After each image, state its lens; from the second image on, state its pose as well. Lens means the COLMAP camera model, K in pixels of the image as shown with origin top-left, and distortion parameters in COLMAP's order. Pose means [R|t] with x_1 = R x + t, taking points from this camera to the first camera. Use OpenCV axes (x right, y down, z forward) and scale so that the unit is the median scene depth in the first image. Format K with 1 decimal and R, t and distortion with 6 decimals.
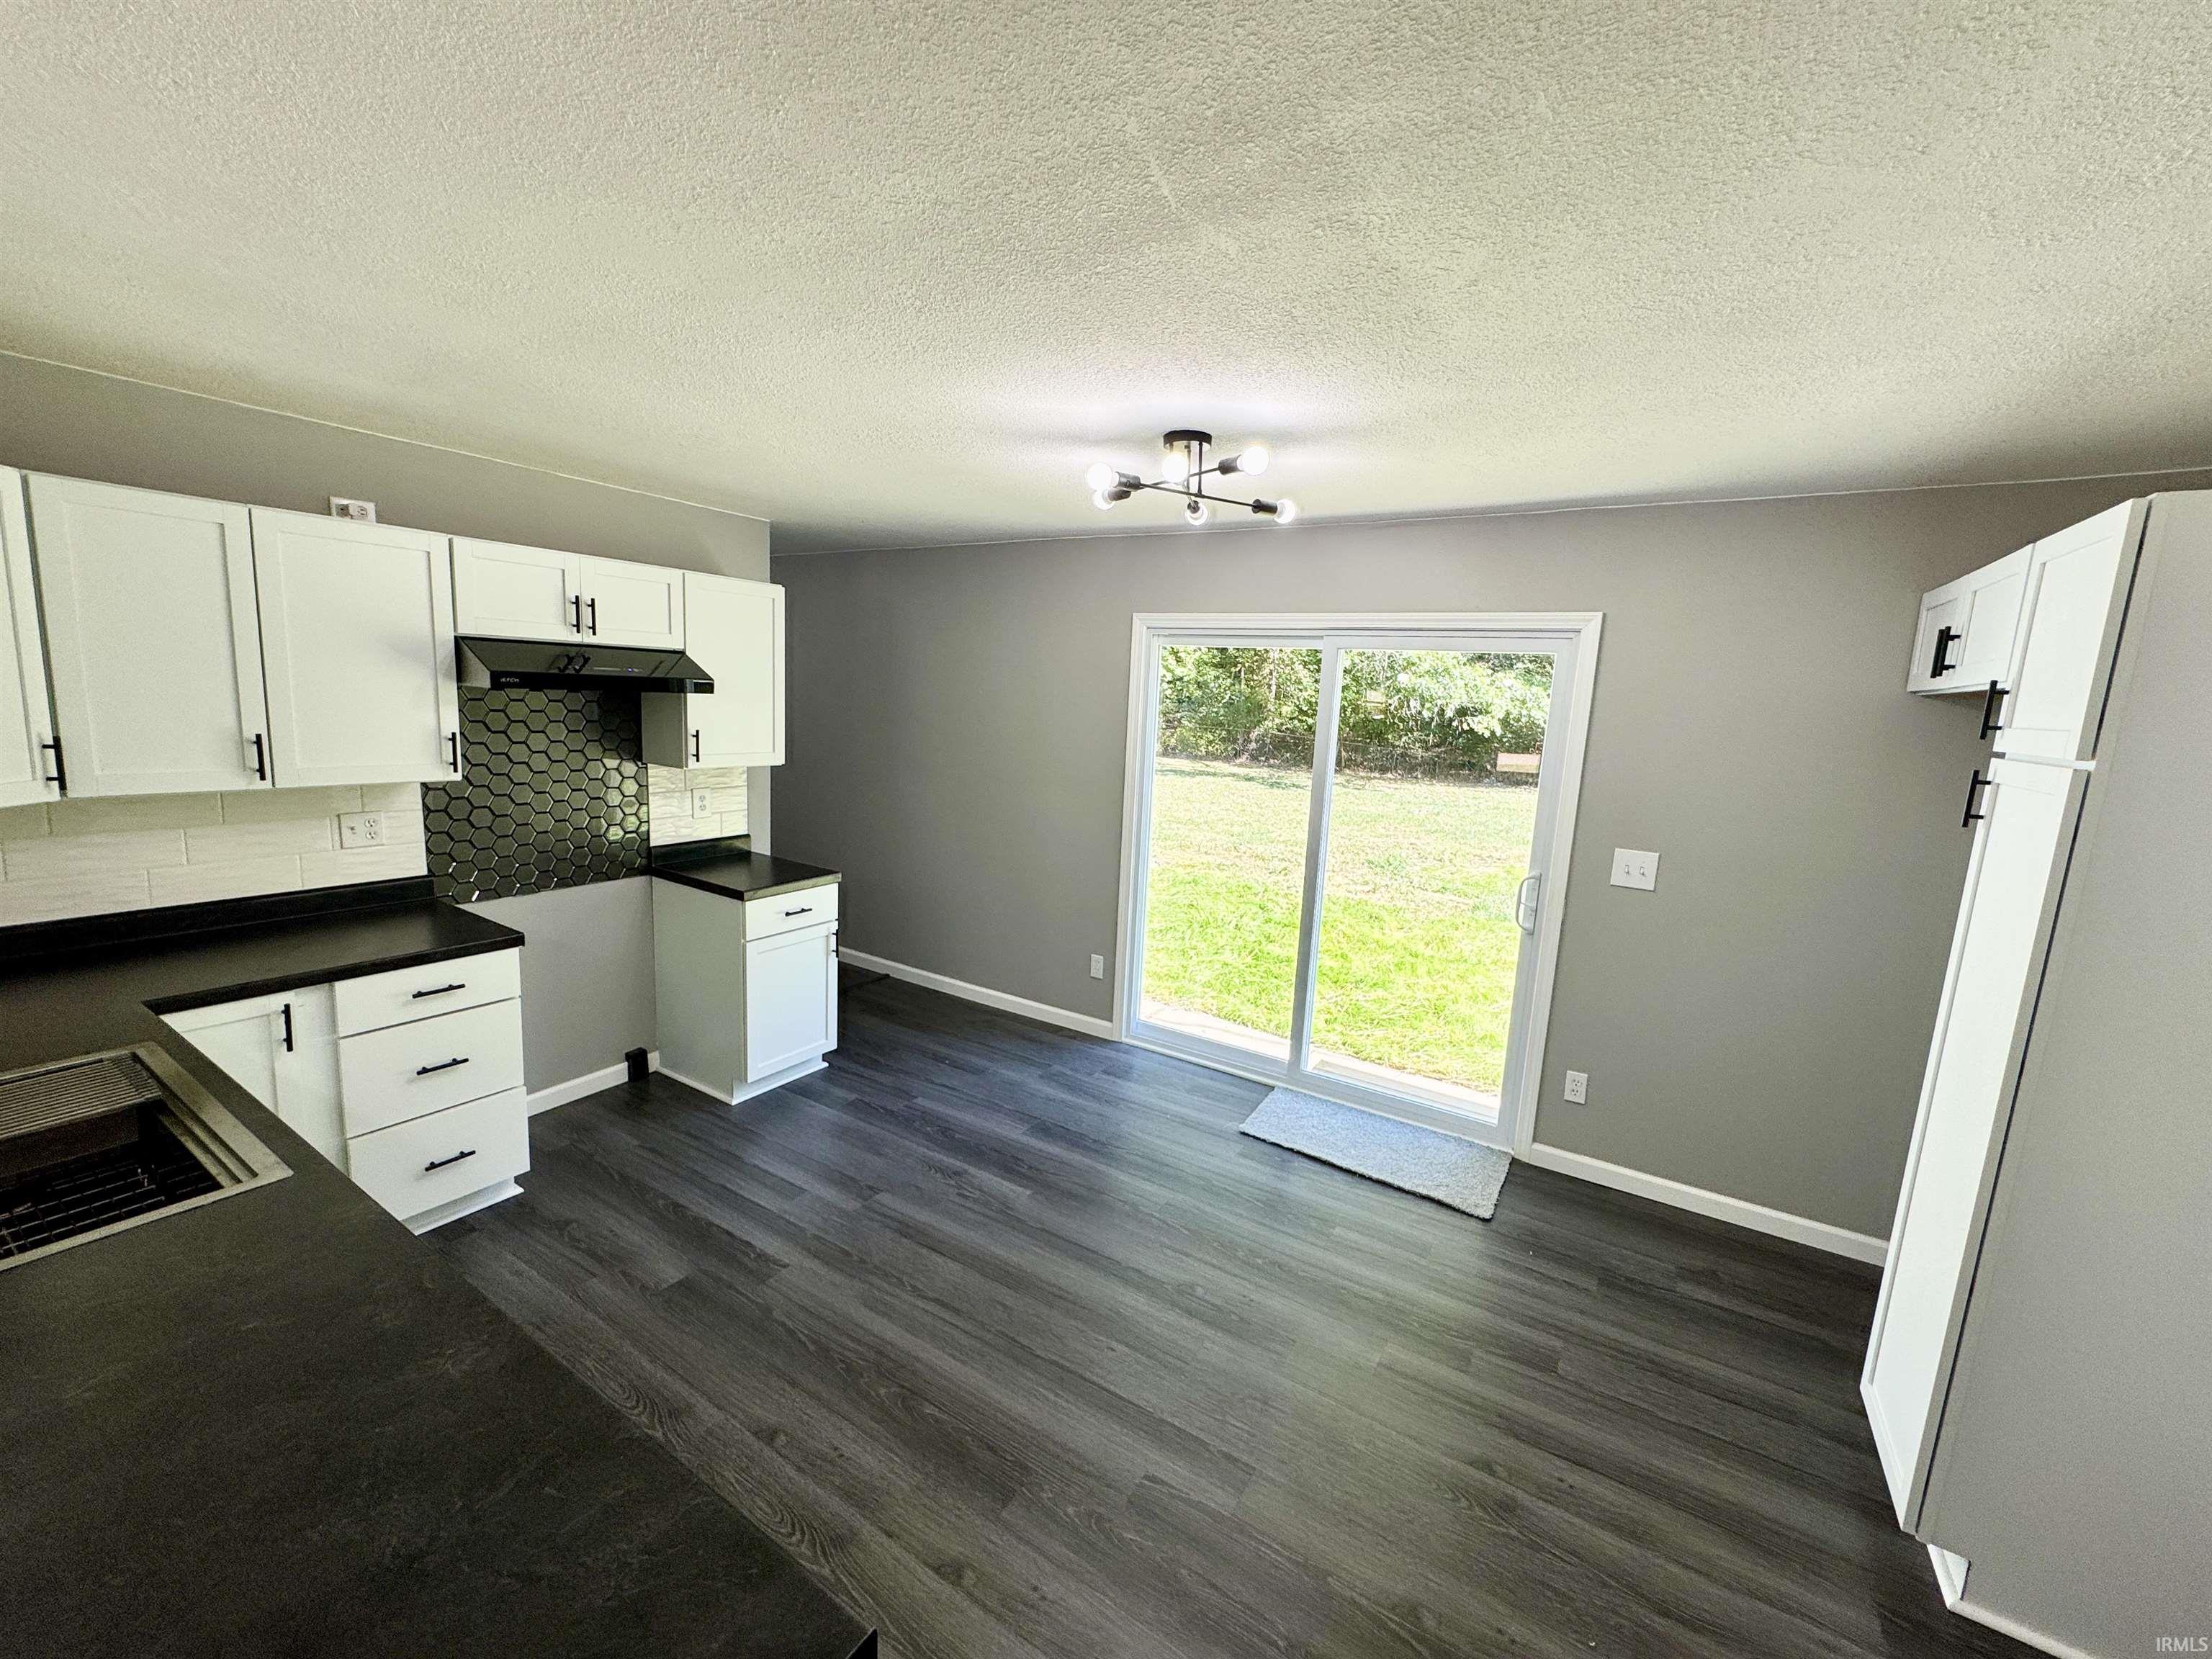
lens RADIAL K [[888.2, 0, 1104.0], [0, 888.2, 827.3], [0, 0, 1]] dist [-0.001225, 0.000184]
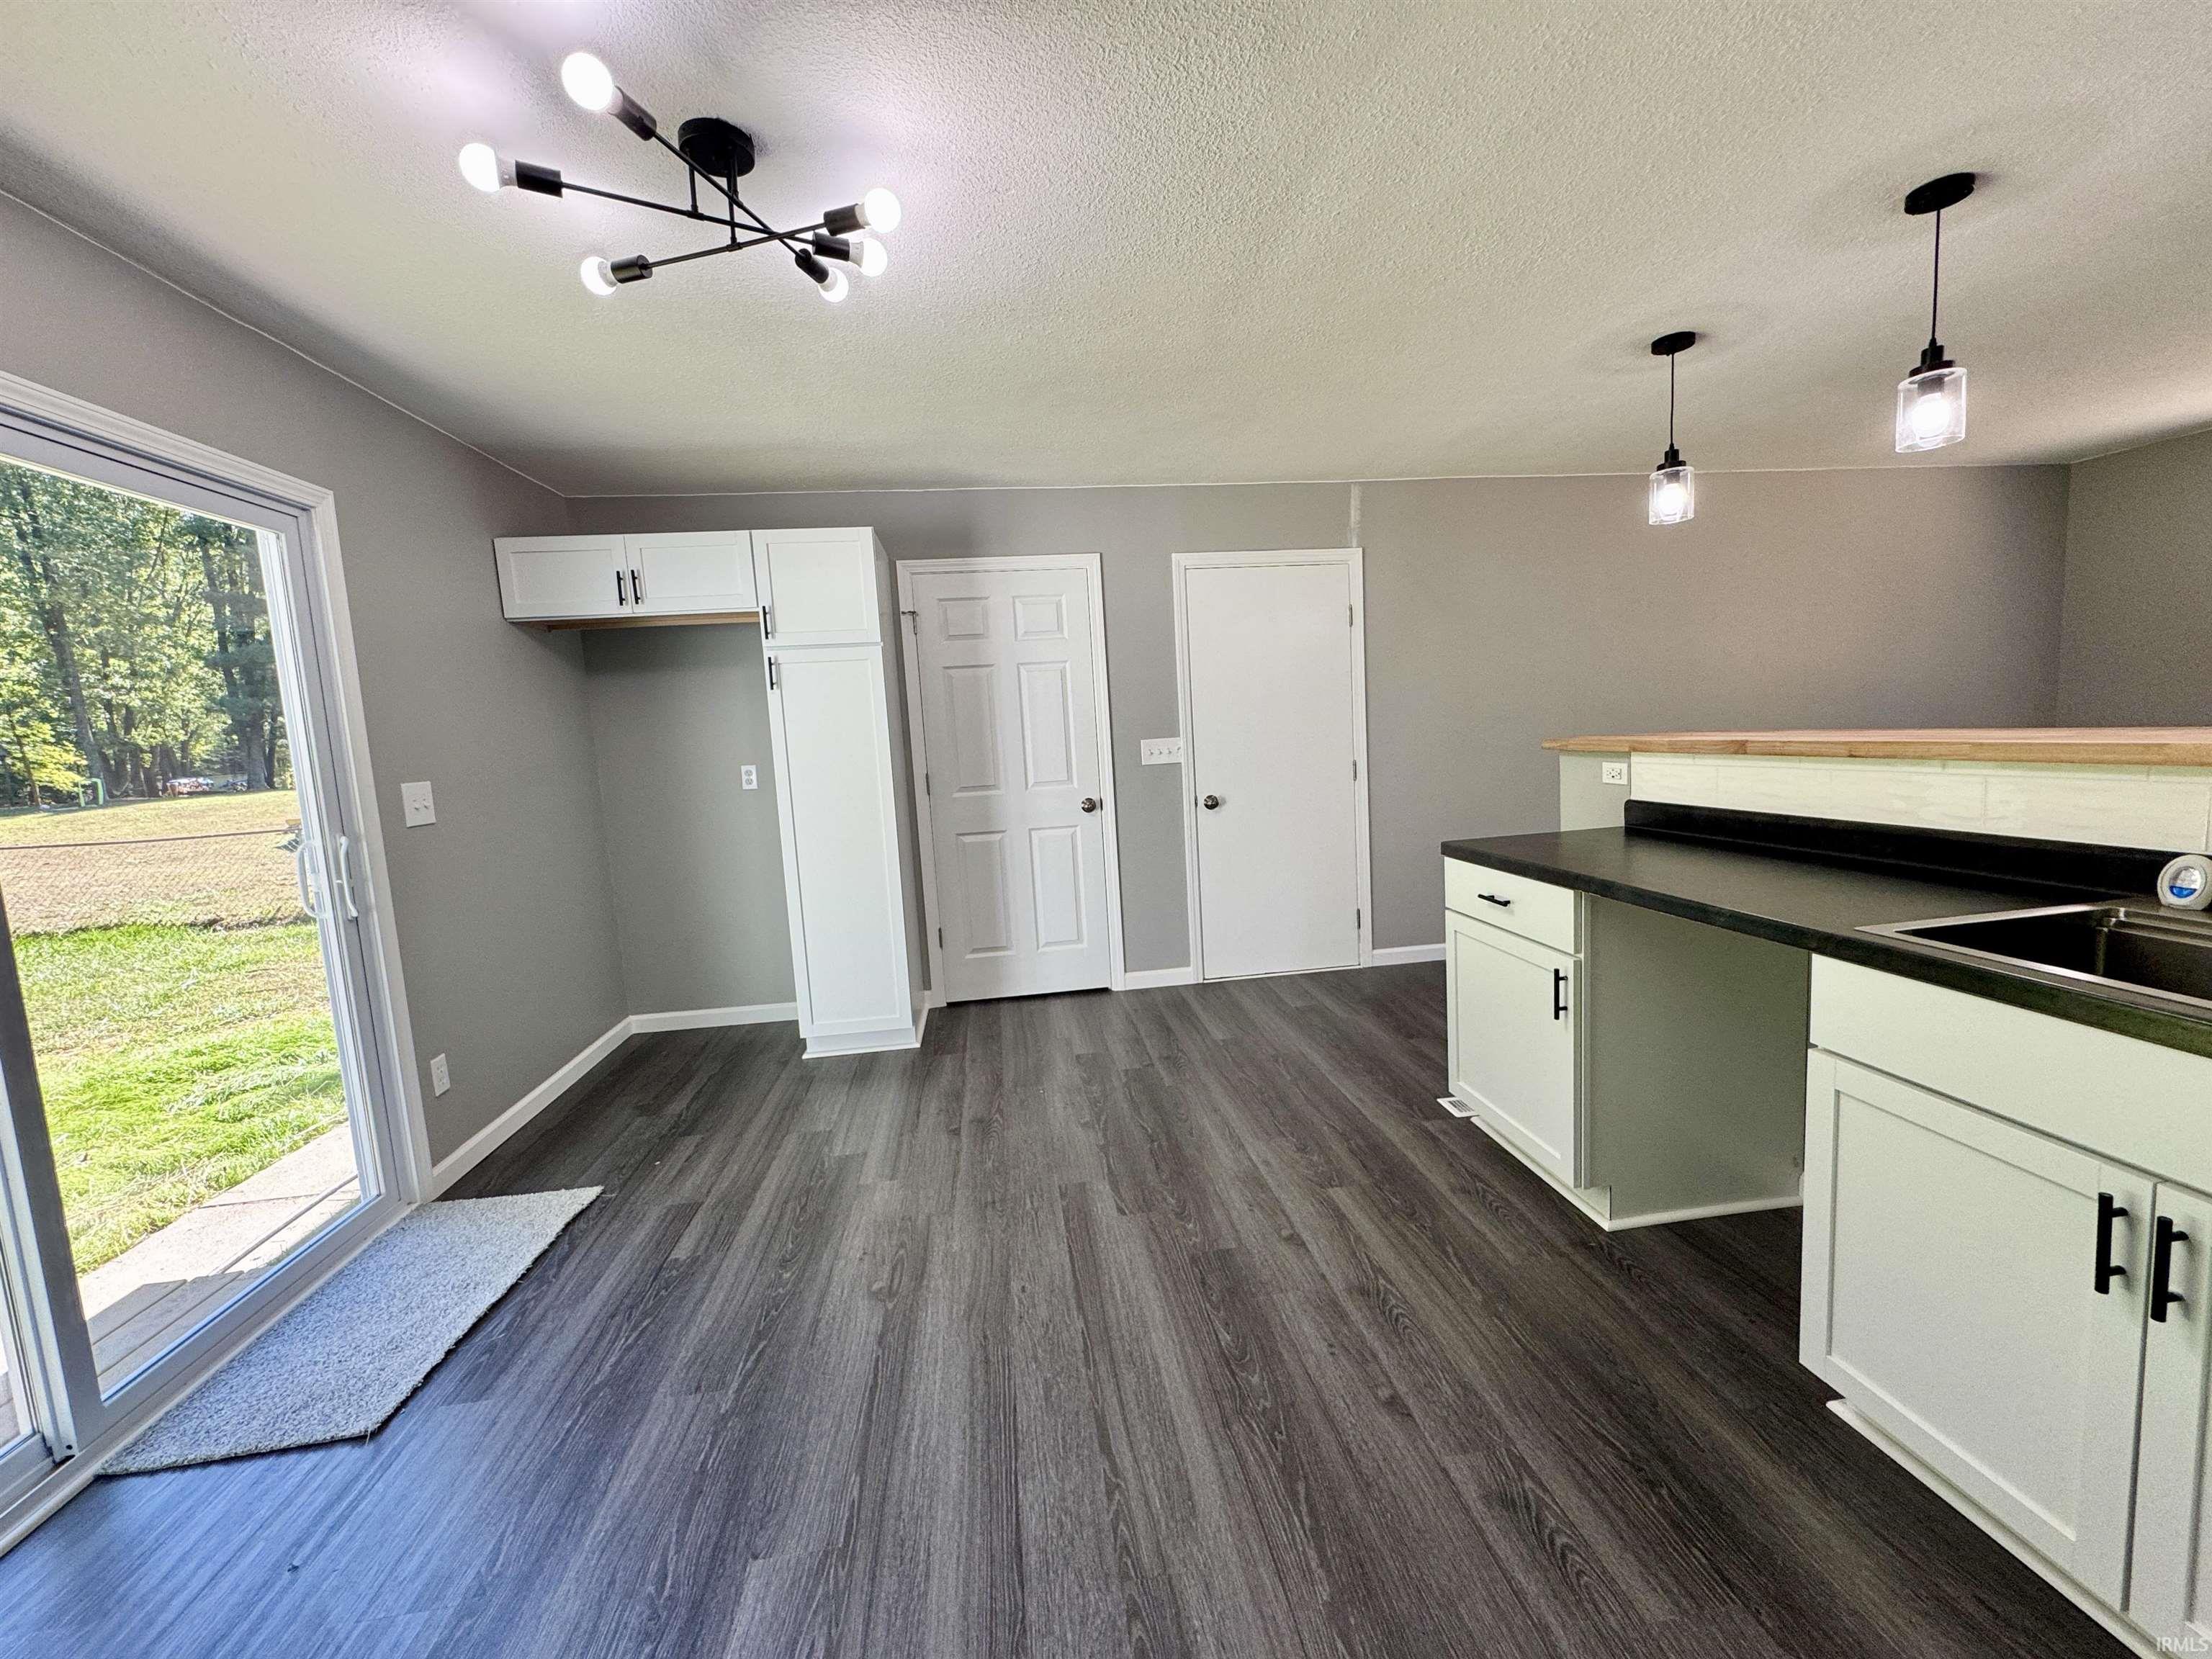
lens RADIAL K [[888.2, 0, 1106.2], [0, 888.2, 828.5], [0, 0, 1]] dist [-0.001225, 0.000184]
pose [[-0.647238, -0.093603, 0.756519, -0.689488], [0.141435, 0.960454, 0.239841, -0.059747], [-0.749052, 0.262233, -0.608404, 1.385053]]
